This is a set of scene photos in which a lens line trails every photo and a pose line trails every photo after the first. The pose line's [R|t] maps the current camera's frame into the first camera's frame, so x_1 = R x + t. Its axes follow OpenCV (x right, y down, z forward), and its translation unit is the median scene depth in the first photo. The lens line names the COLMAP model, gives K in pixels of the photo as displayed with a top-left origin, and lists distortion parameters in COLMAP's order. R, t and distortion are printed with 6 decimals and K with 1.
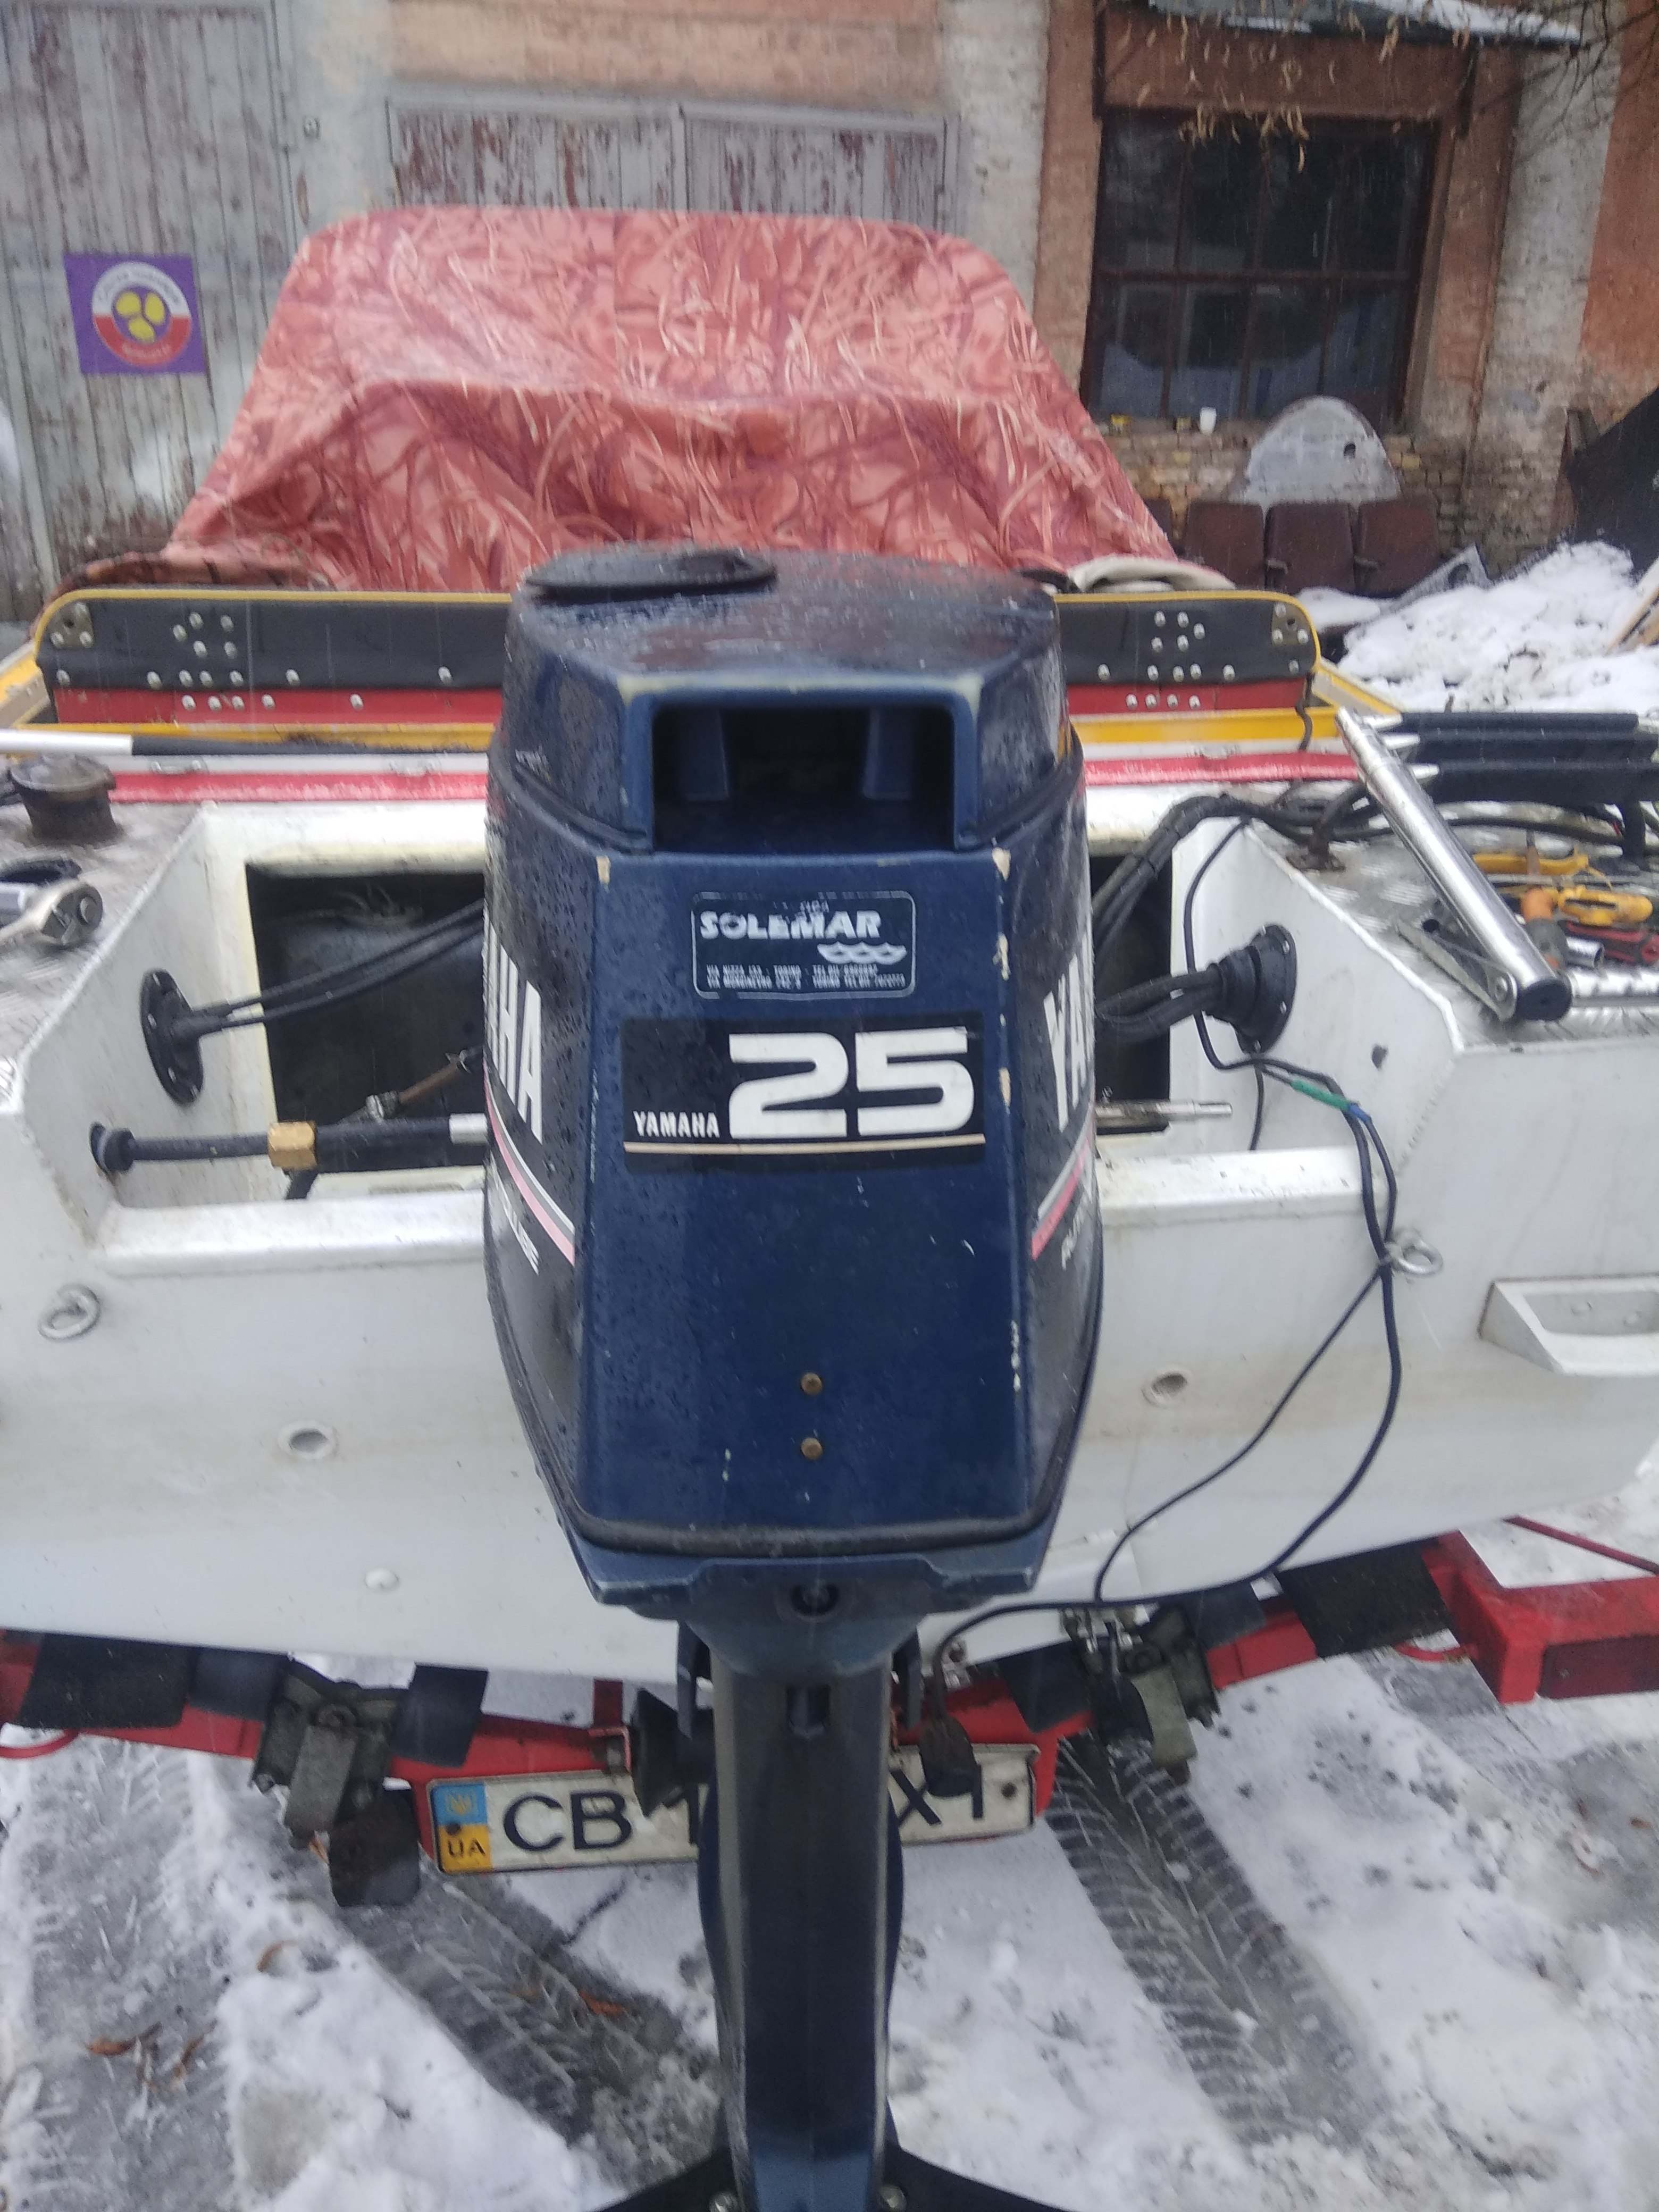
lens RADIAL K [[1691.2, 0, 840.0], [0, 1691.2, 1116.6], [0, 0, 1]] dist [0.067392, -0.080896]
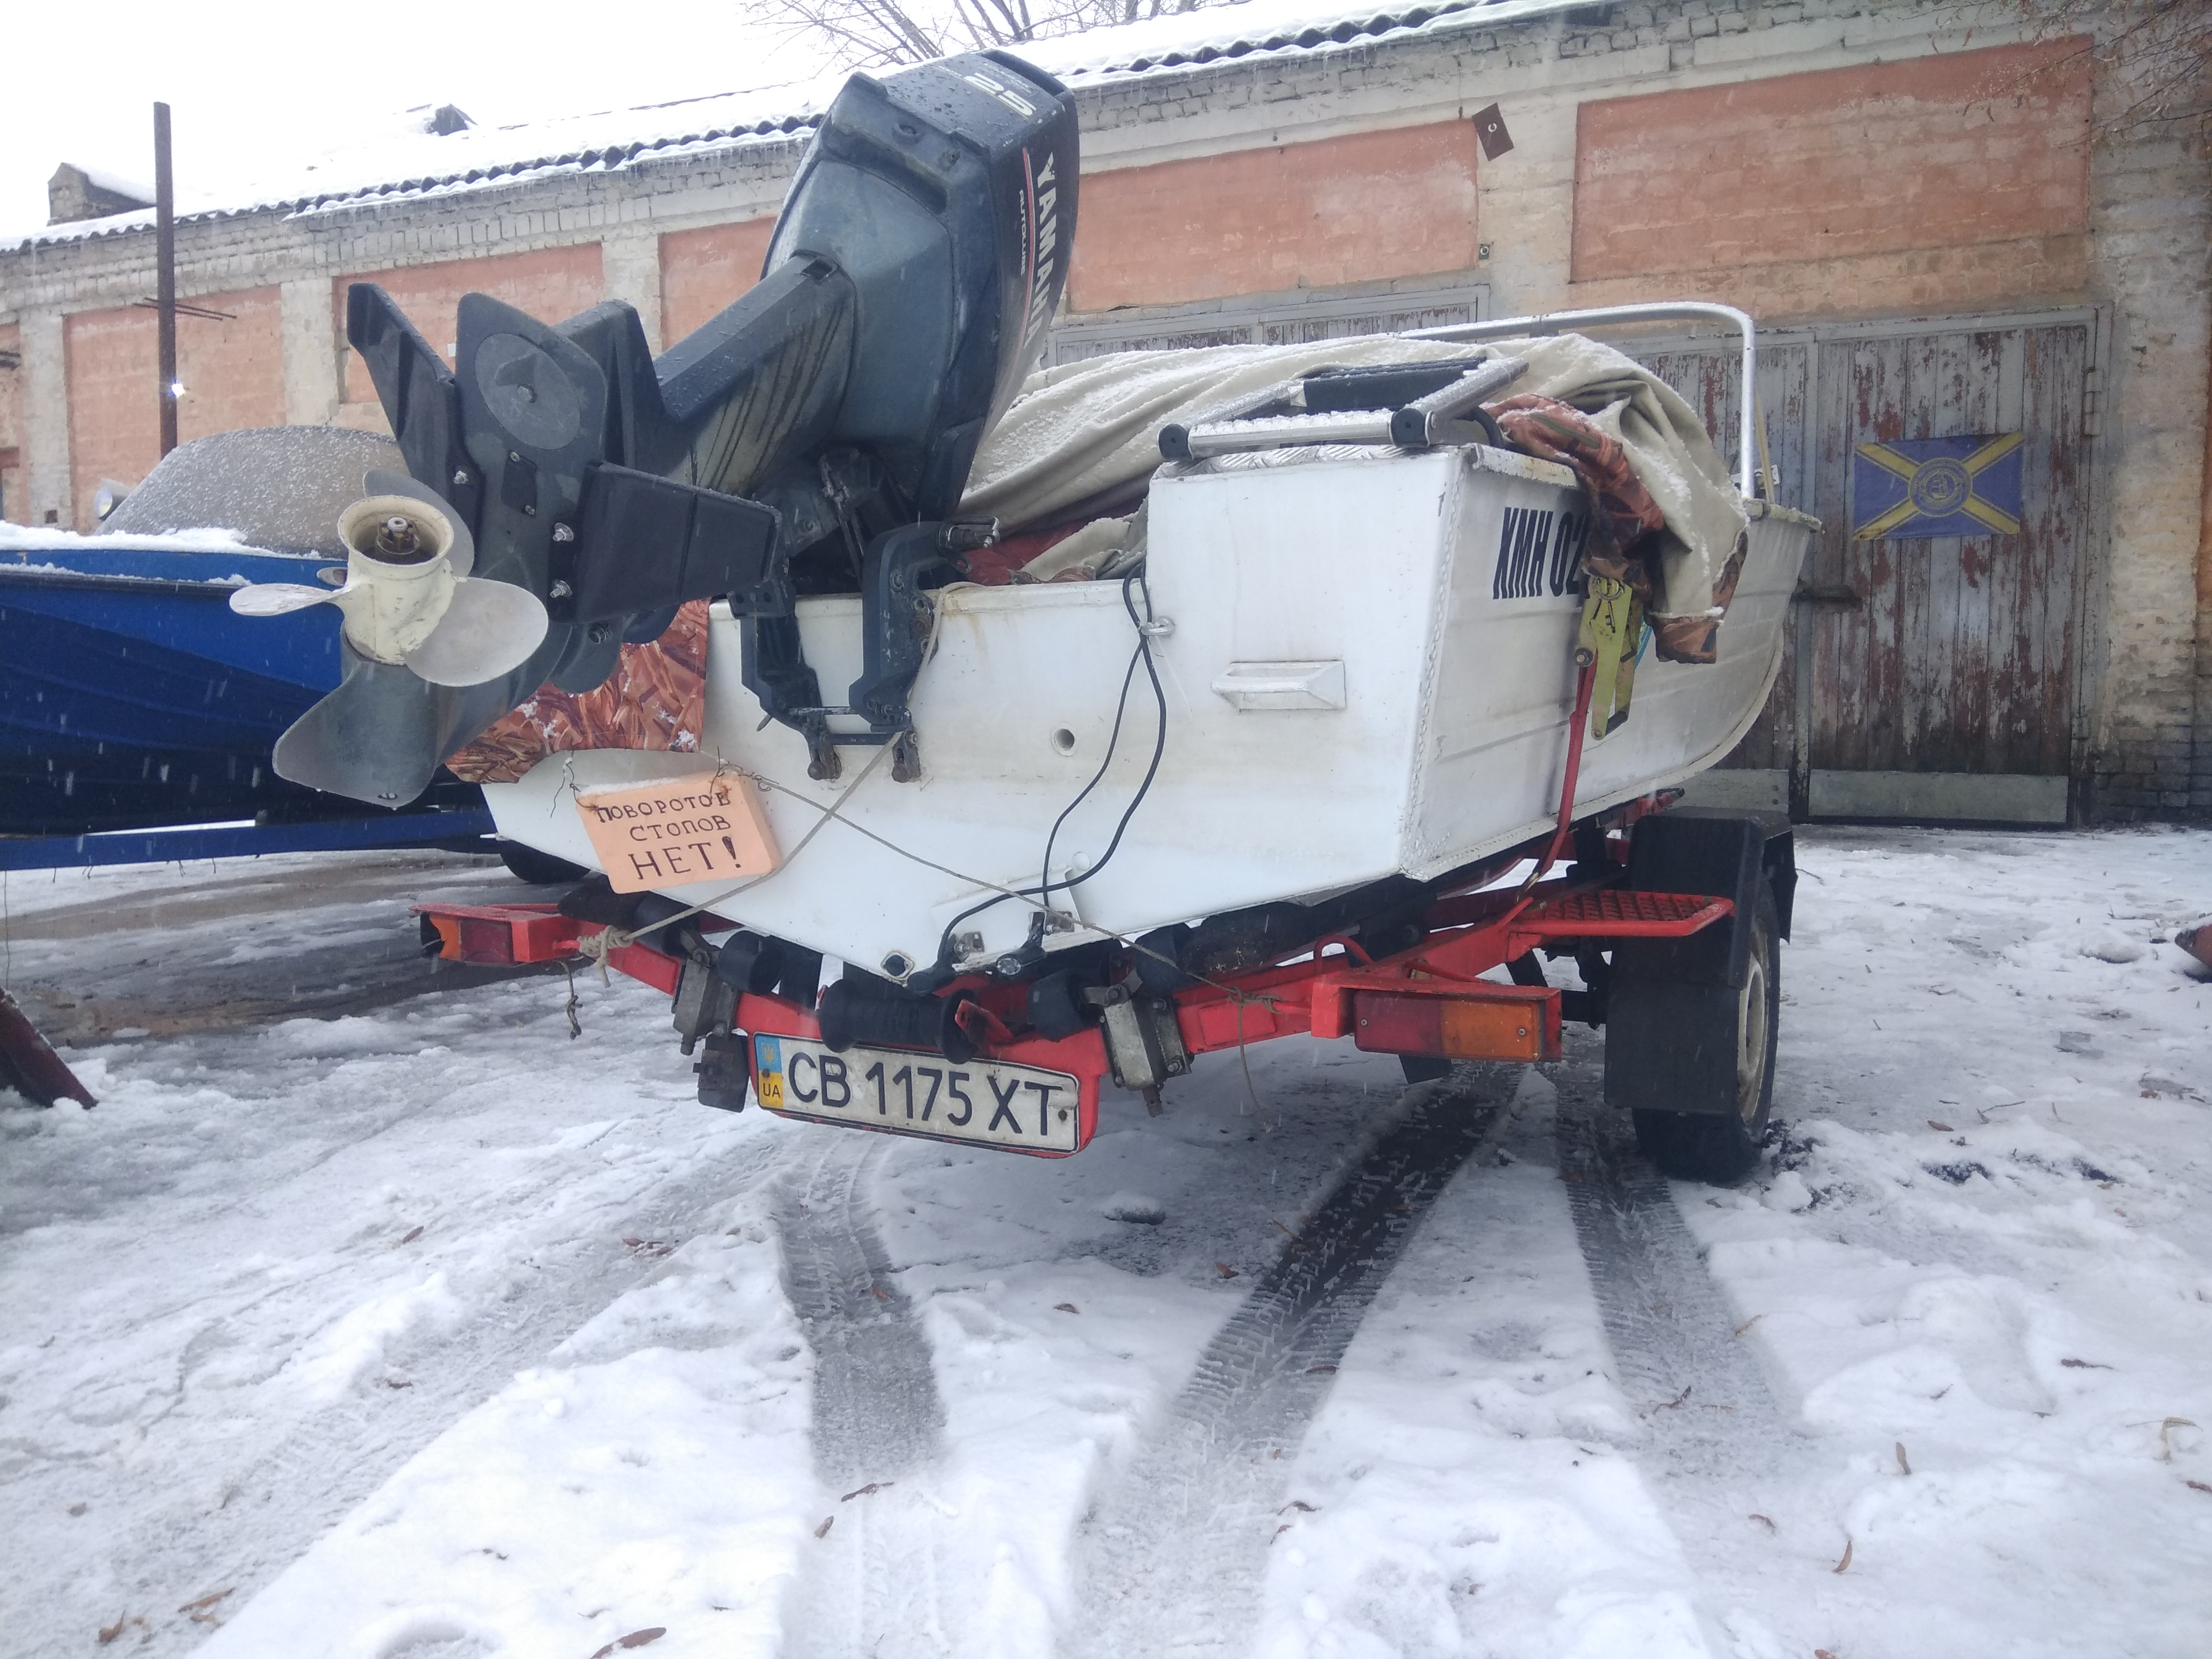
lens RADIAL K [[1691.2, 0, 1097.4], [0, 1691.2, 832.4], [0, 0, 1]] dist [0.067392, -0.080896]
pose [[0.820170, 0.037086, -0.570916, 0.809746], [-0.209921, 0.947804, -0.240003, 0.444596], [0.532216, 0.316691, 0.785145, -0.157576]]
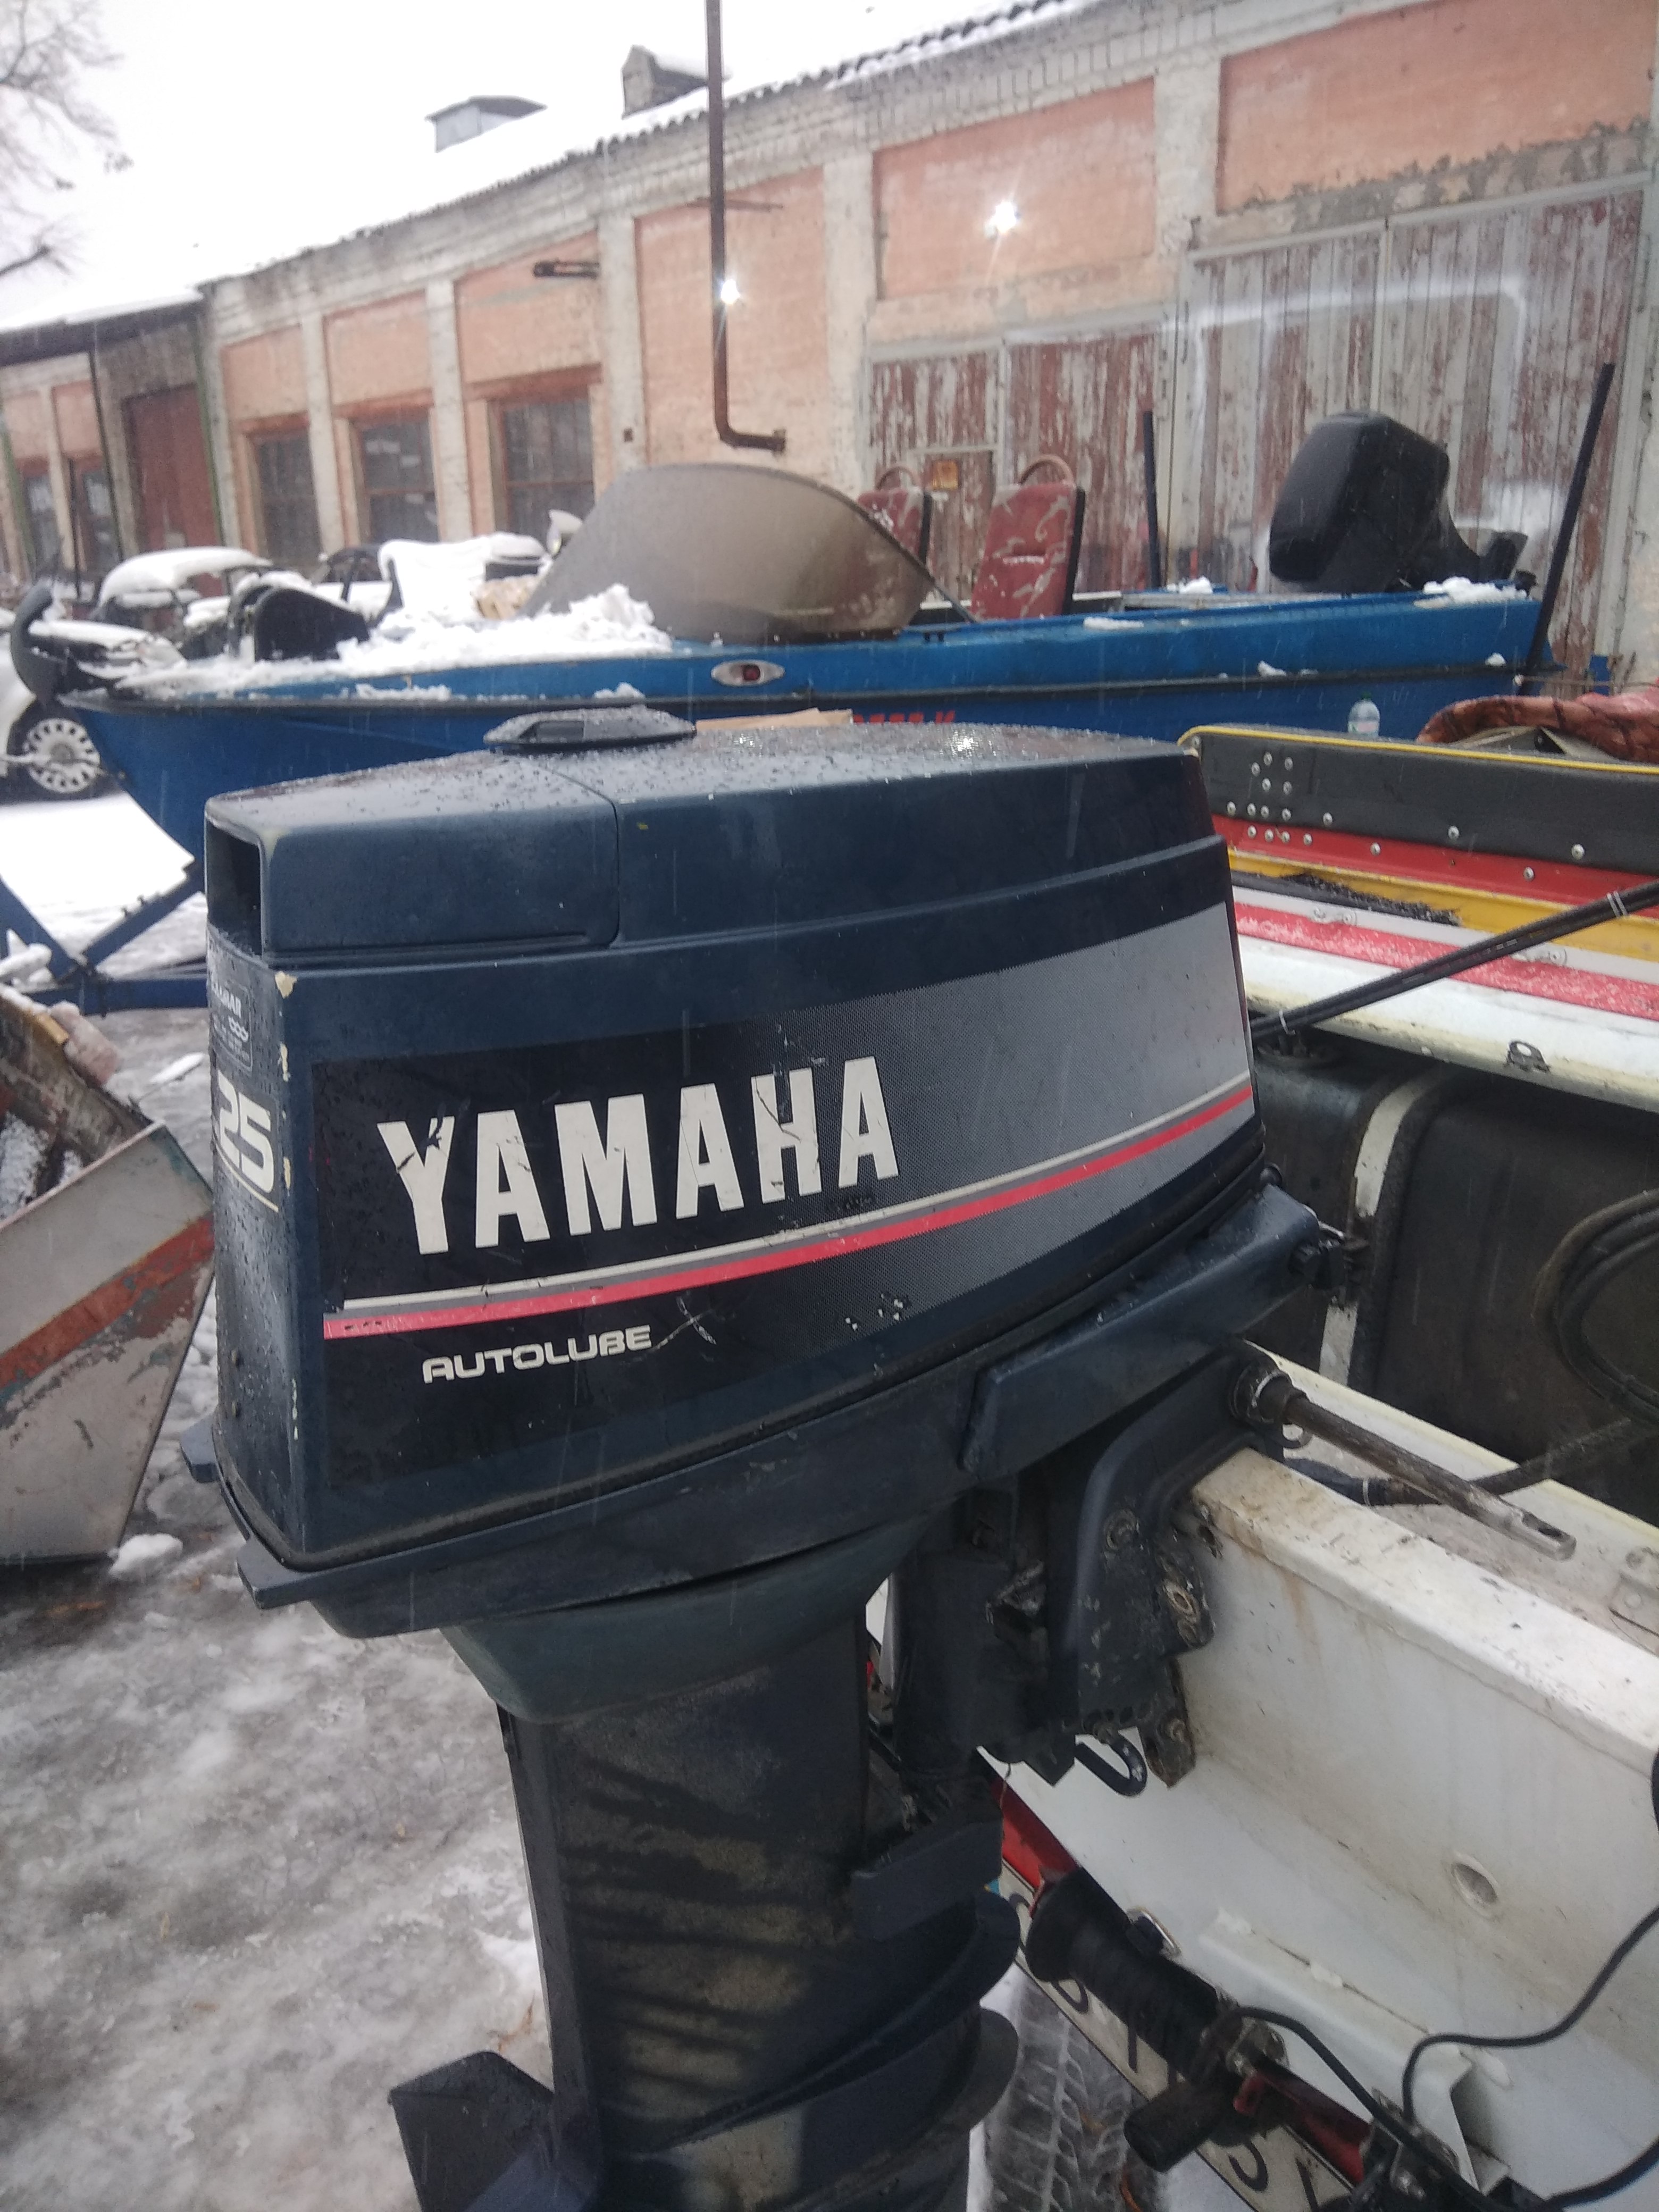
lens RADIAL K [[1691.6, 0, 838.9], [0, 1691.6, 1117.6], [0, 0, 1]] dist [0.130100, -0.196620]
pose [[0.477816, 0.263153, -0.838119, 0.419553], [-0.317604, 0.941288, 0.114478, -0.103223], [0.819036, 0.211491, 0.533340, 0.223343]]
